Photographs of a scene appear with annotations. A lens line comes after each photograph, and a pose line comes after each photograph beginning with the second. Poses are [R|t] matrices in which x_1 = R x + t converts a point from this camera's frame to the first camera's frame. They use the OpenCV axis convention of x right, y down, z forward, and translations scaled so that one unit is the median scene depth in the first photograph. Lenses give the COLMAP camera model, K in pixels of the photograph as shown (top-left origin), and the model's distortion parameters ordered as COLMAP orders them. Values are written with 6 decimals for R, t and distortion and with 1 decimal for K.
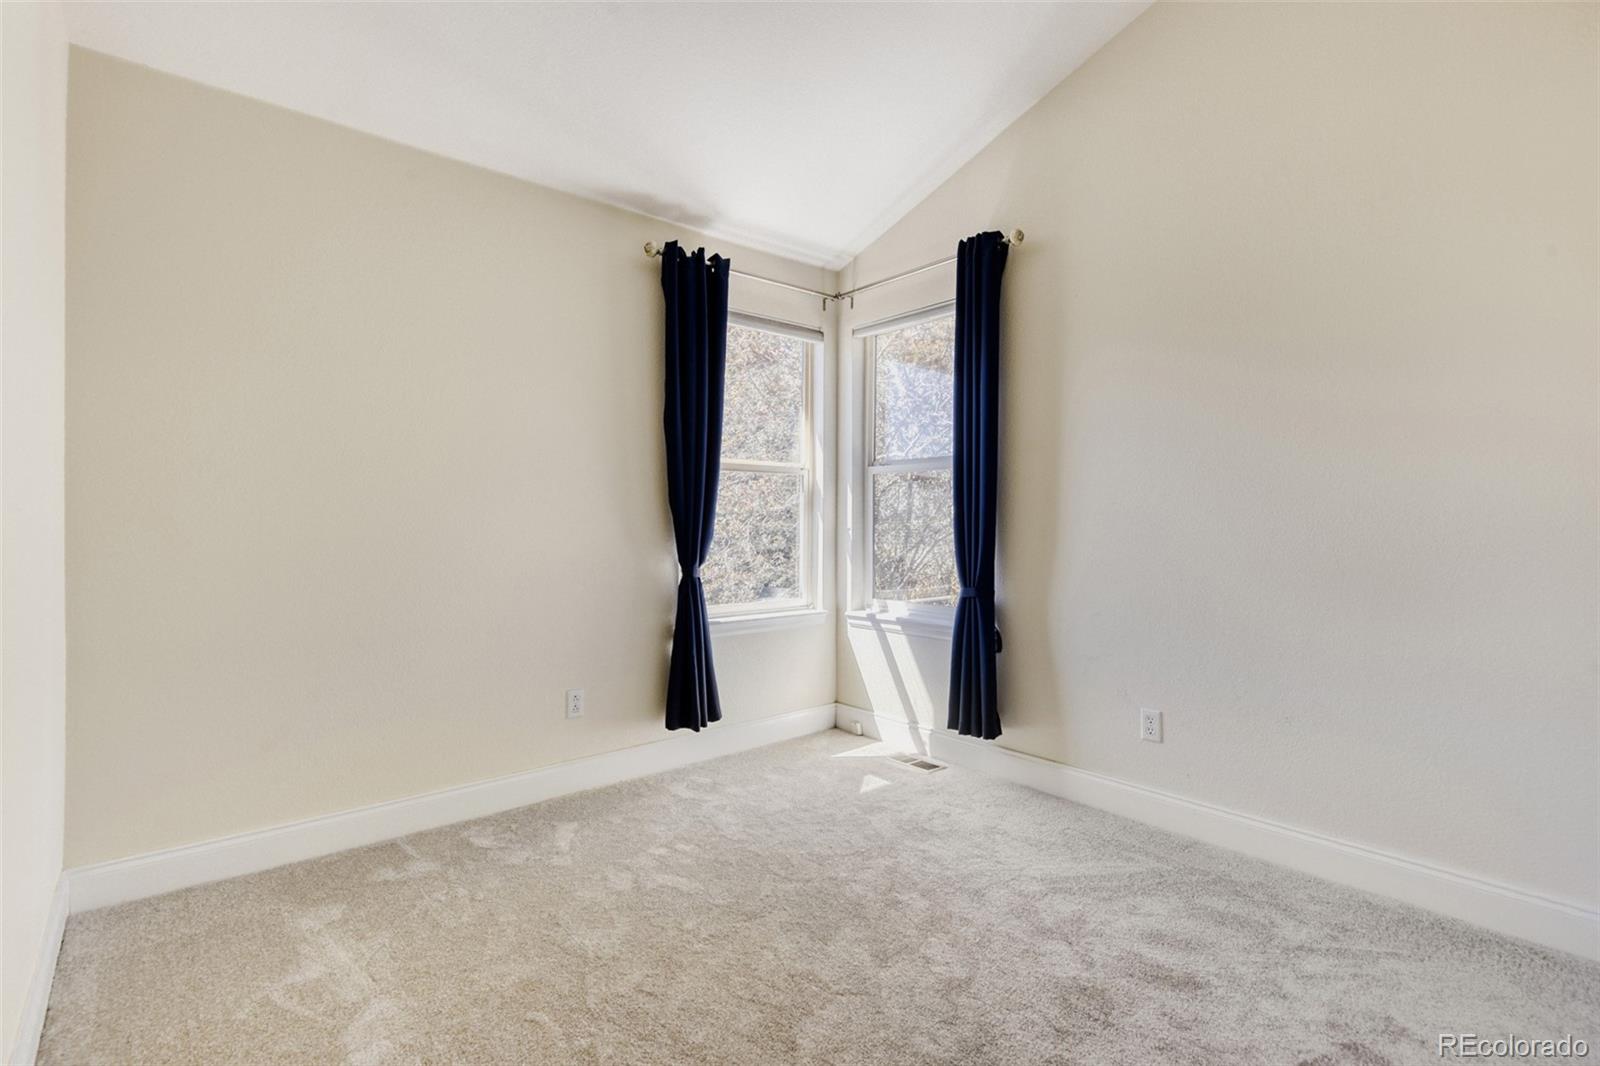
lens RADIAL K [[747.0, 0, 802.0], [0, 747.0, 527.3], [0, 0, 1]] dist [0.020643, -0.014795]
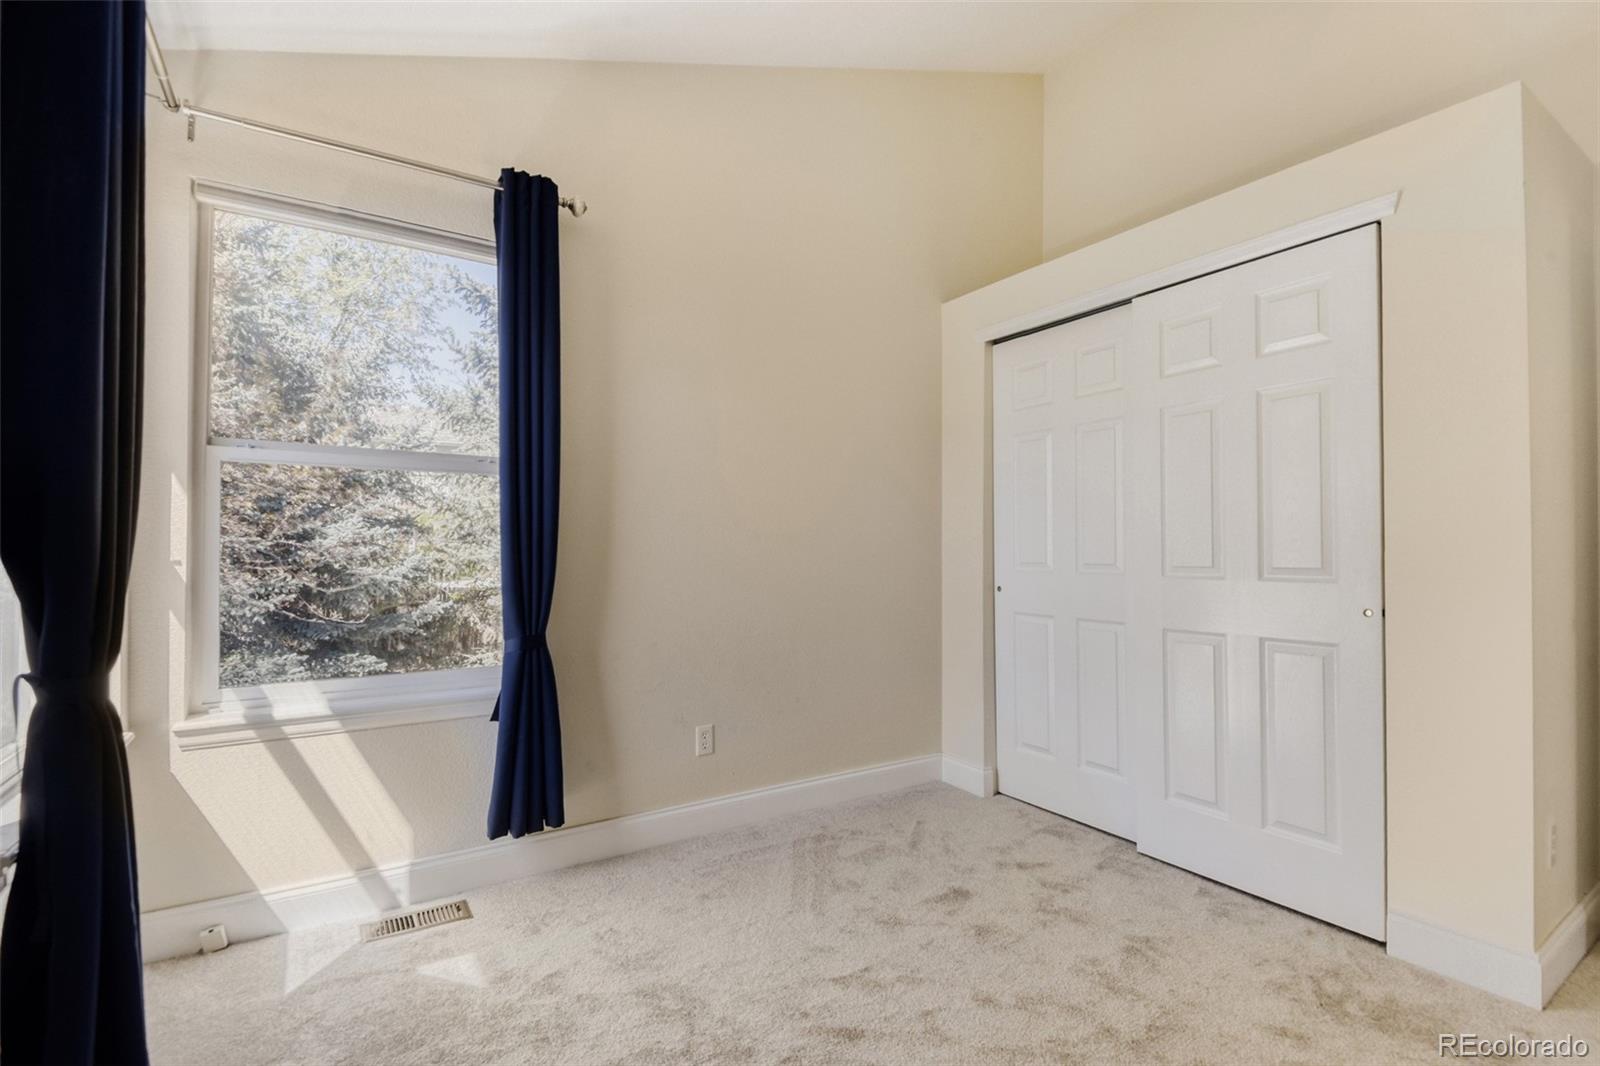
lens RADIAL K [[747.0, 0, 805.1], [0, 747.0, 535.7], [0, 0, 1]] dist [0.020643, -0.014795]
pose [[0.122201, 0.004026, 0.992497, -0.510534], [-0.002617, 0.999990, -0.003735, -0.020643], [-0.992502, -0.002141, 0.122210, 0.652400]]
